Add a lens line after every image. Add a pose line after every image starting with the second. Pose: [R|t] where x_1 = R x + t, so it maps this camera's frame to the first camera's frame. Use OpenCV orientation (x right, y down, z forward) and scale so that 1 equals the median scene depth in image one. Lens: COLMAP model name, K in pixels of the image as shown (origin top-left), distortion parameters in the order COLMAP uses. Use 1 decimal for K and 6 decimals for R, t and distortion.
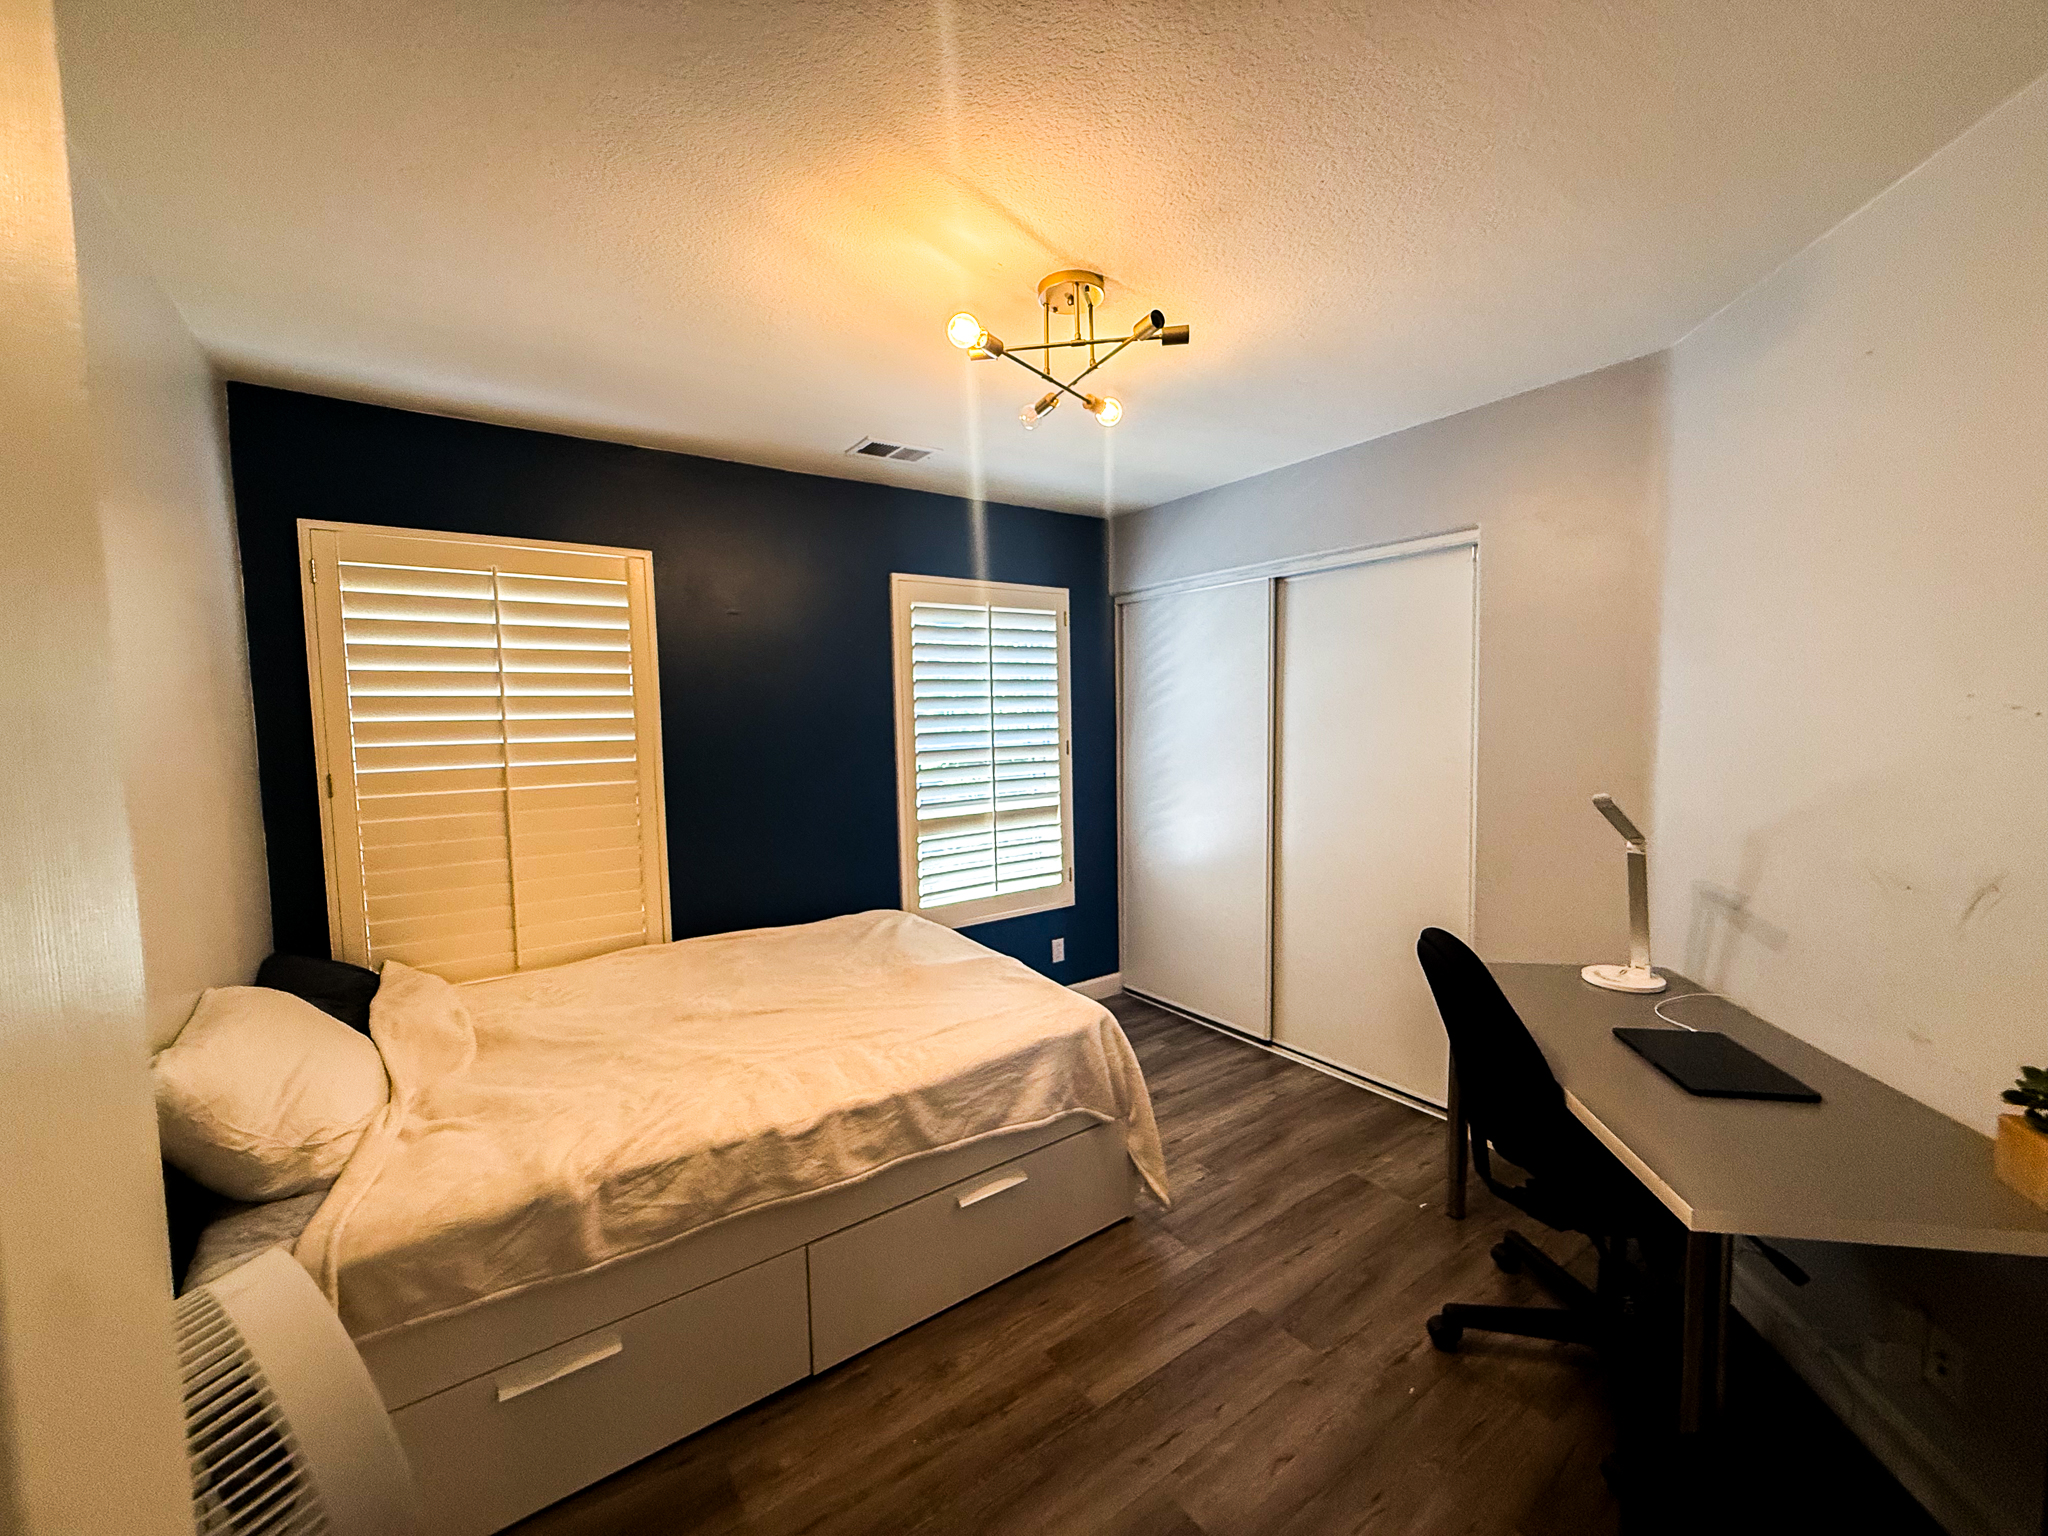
lens RADIAL K [[819.1, 0, 1023.2], [0, 819.1, 768.8], [0, 0, 1]] dist [0.001022, -0.000125]
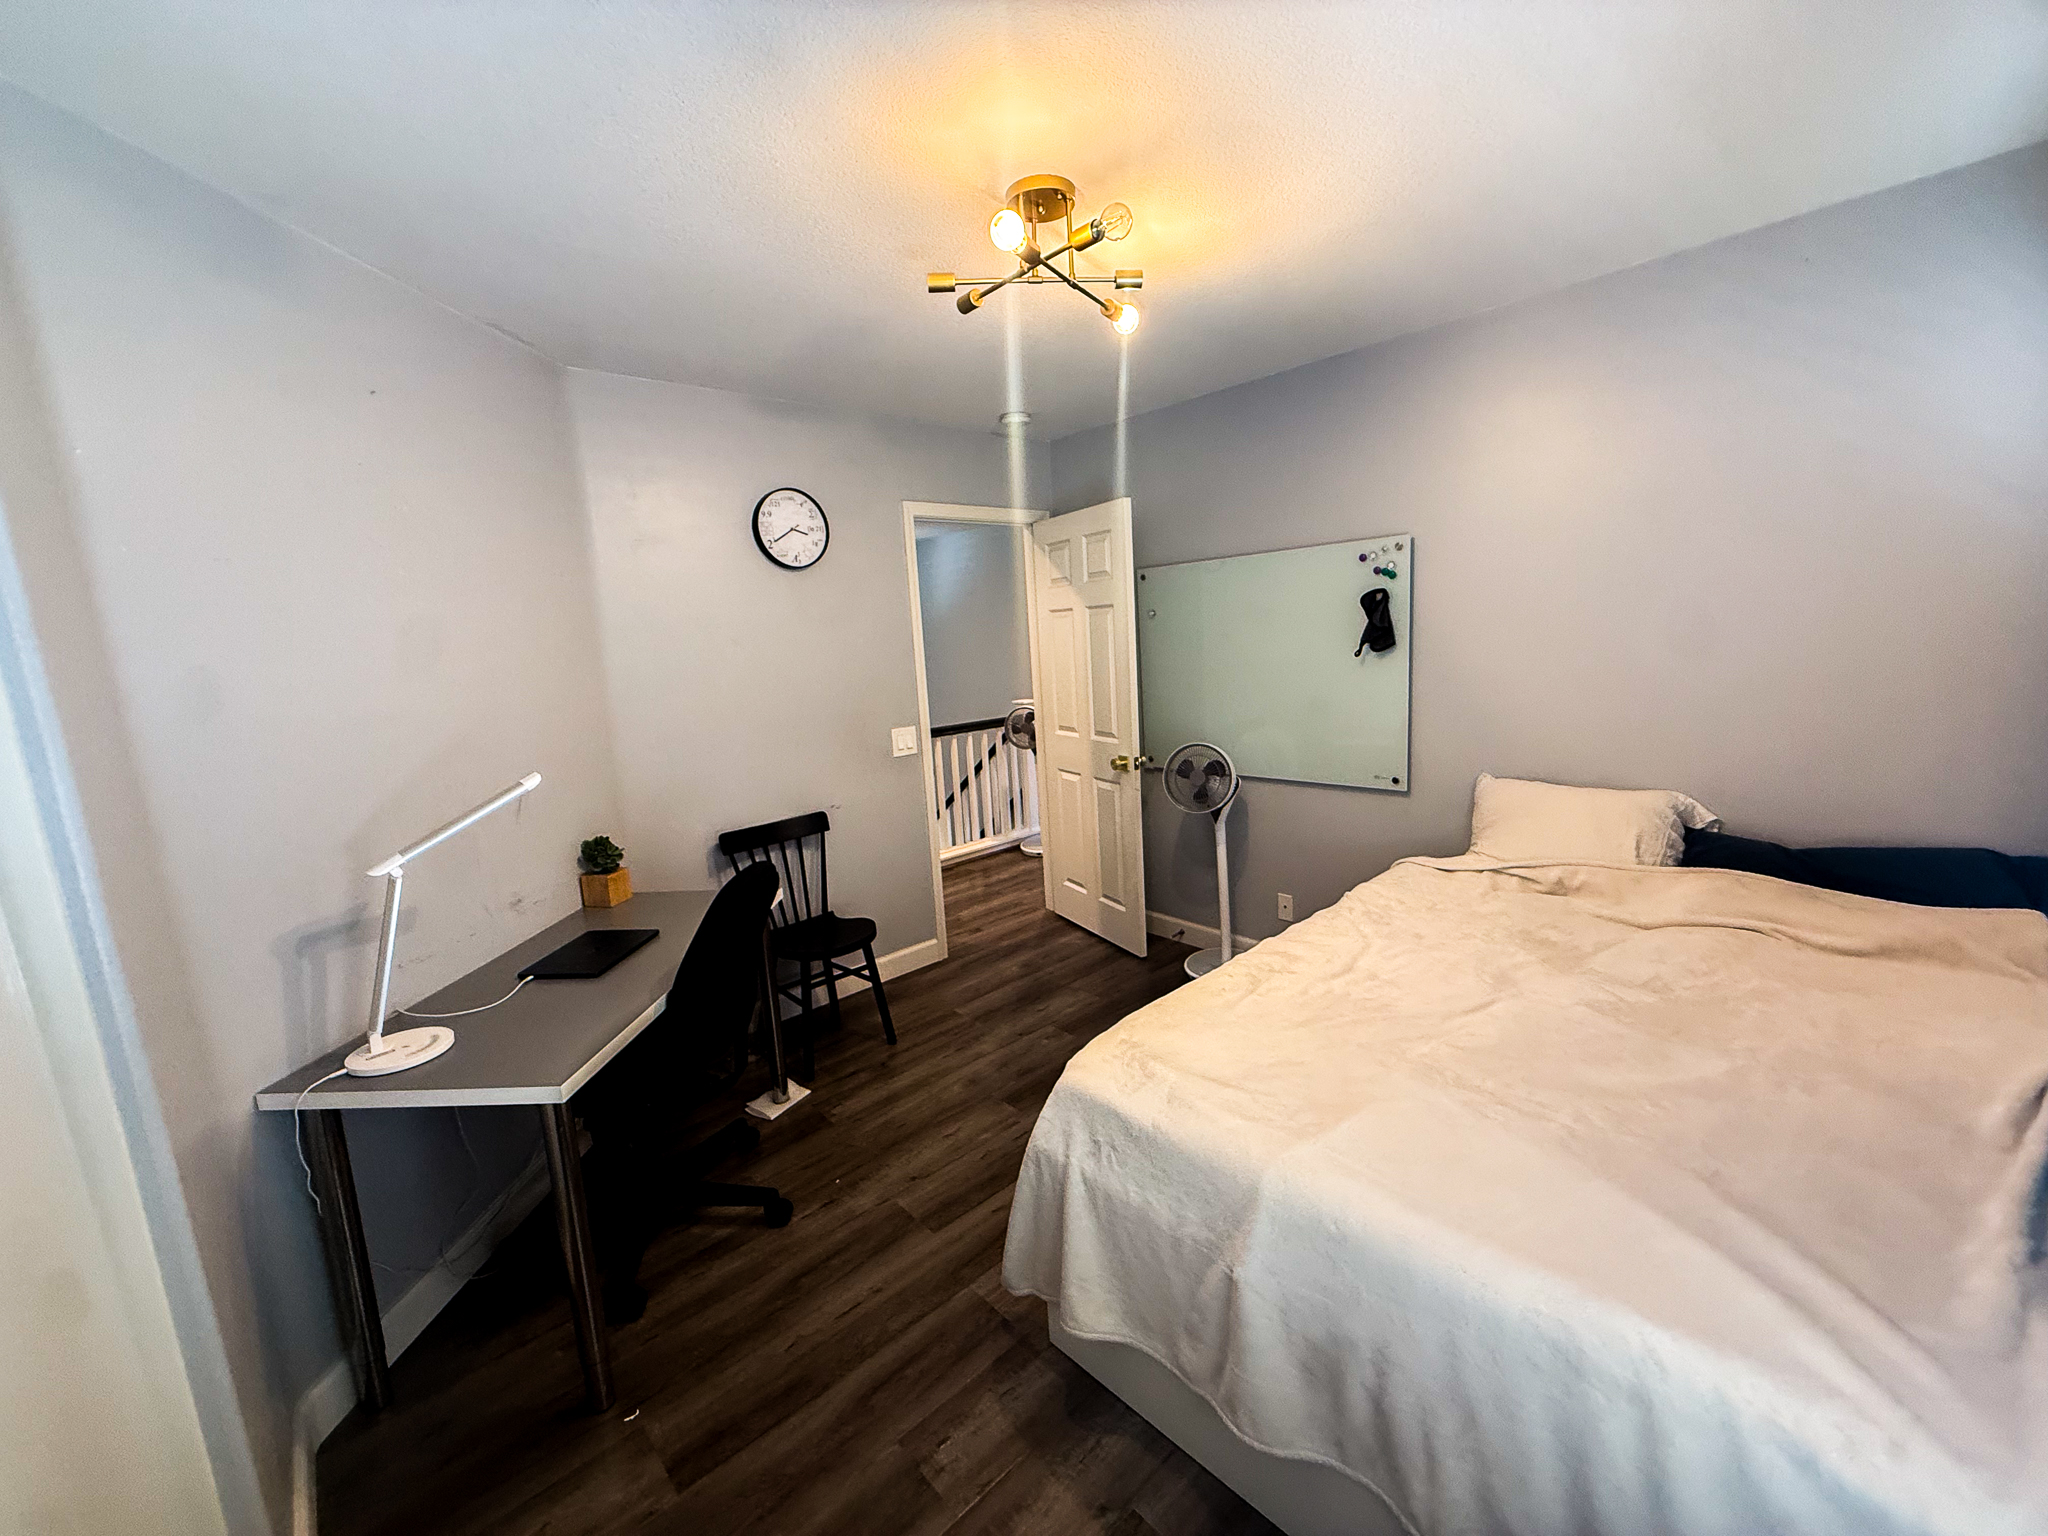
lens RADIAL K [[819.1, 0, 1023.2], [0, 819.1, 768.8], [0, 0, 1]] dist [0.001022, -0.000125]
pose [[-0.989439, 0.089426, -0.114078, 0.236332], [0.062480, 0.973262, 0.221036, -0.144754], [0.130794, 0.211574, -0.968571, 1.919888]]
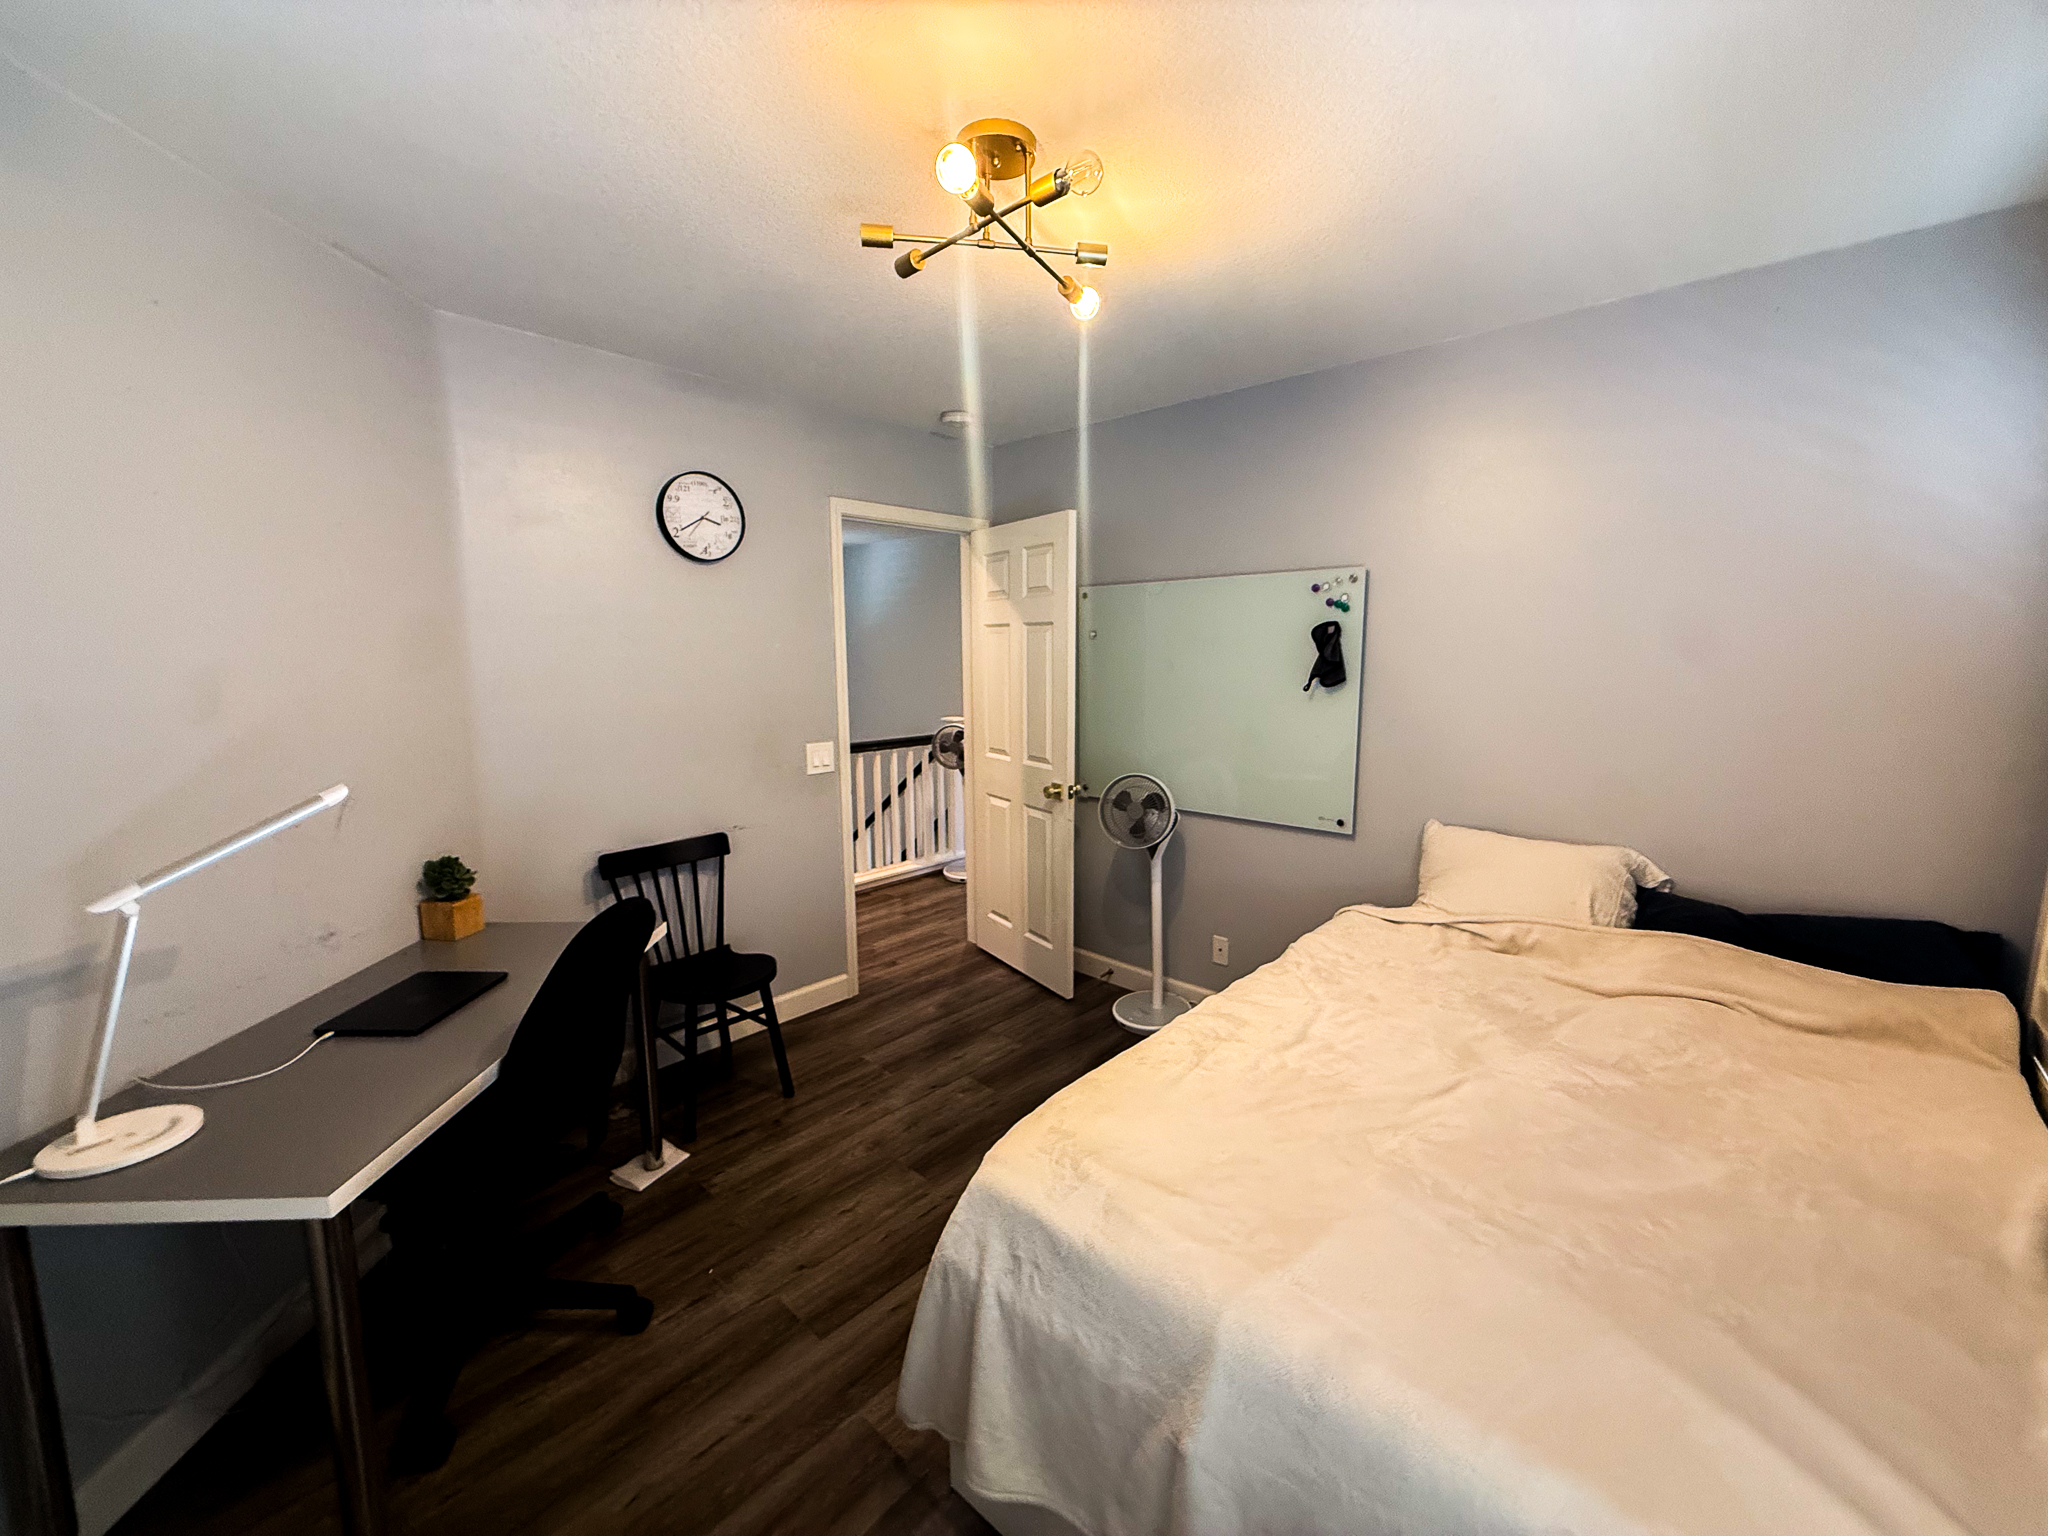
lens RADIAL K [[819.1, 0, 1023.2], [0, 819.1, 768.8], [0, 0, 1]] dist [0.001022, -0.000125]
pose [[-0.978272, 0.045023, -0.202376, 0.219053], [0.002798, 0.978914, 0.204255, -0.135182], [0.207304, 0.199251, -0.957770, 1.793808]]
